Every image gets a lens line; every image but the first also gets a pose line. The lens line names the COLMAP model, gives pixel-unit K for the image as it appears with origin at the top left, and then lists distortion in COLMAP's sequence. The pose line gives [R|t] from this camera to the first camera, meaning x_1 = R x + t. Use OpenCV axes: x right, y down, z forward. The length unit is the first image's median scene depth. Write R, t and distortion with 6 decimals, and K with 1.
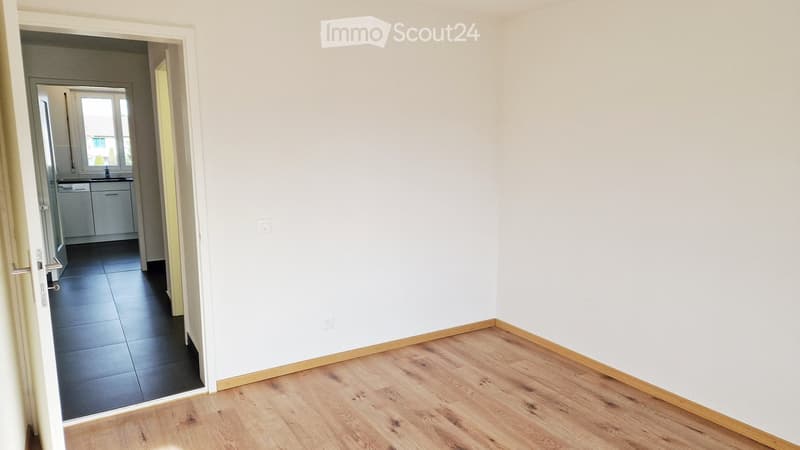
lens RADIAL K [[540.7, 0, 405.6], [0, 540.7, 228.2], [0, 0, 1]] dist [0.065460, -0.077474]
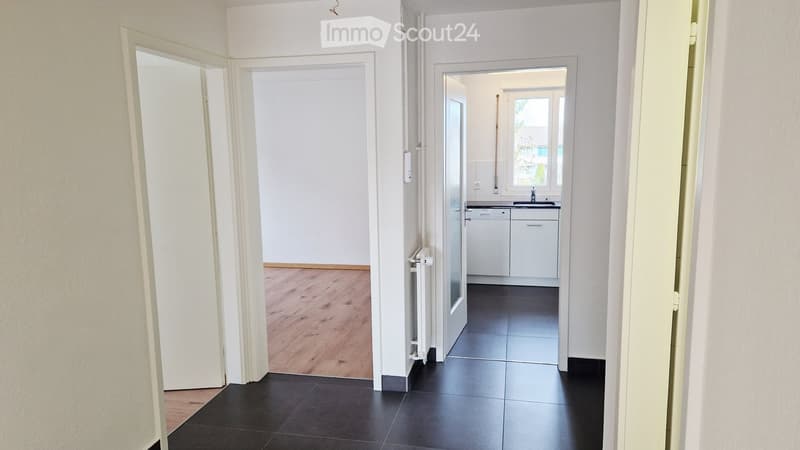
lens RADIAL K [[540.7, 0, 405.6], [0, 540.7, 228.2], [0, 0, 1]] dist [0.065460, -0.077474]
pose [[0.731099, 0.089523, -0.676372, -0.156157], [-0.098423, 0.994823, 0.025286, -0.055921], [0.675135, 0.048084, 0.736126, 0.319247]]
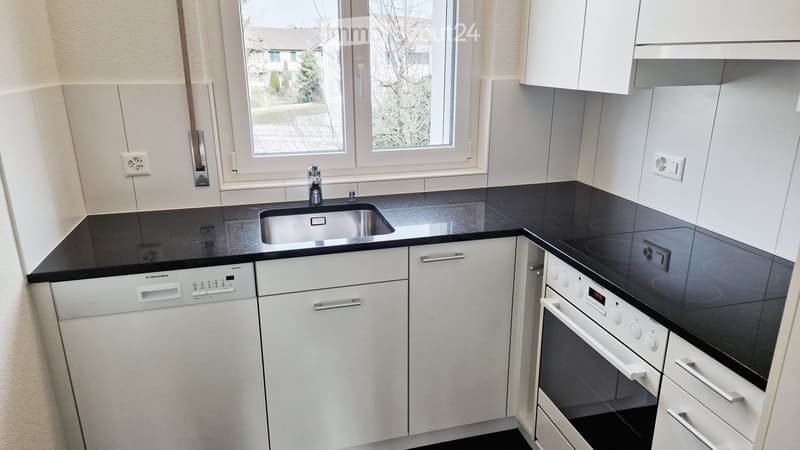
lens RADIAL K [[540.7, 0, 405.6], [0, 540.7, 228.2], [0, 0, 1]] dist [0.065460, -0.077474]
pose [[0.961415, 0.085549, -0.261462, -0.428362], [-0.045657, 0.986857, 0.155012, -0.122693], [0.271286, -0.137093, 0.952685, 0.751904]]
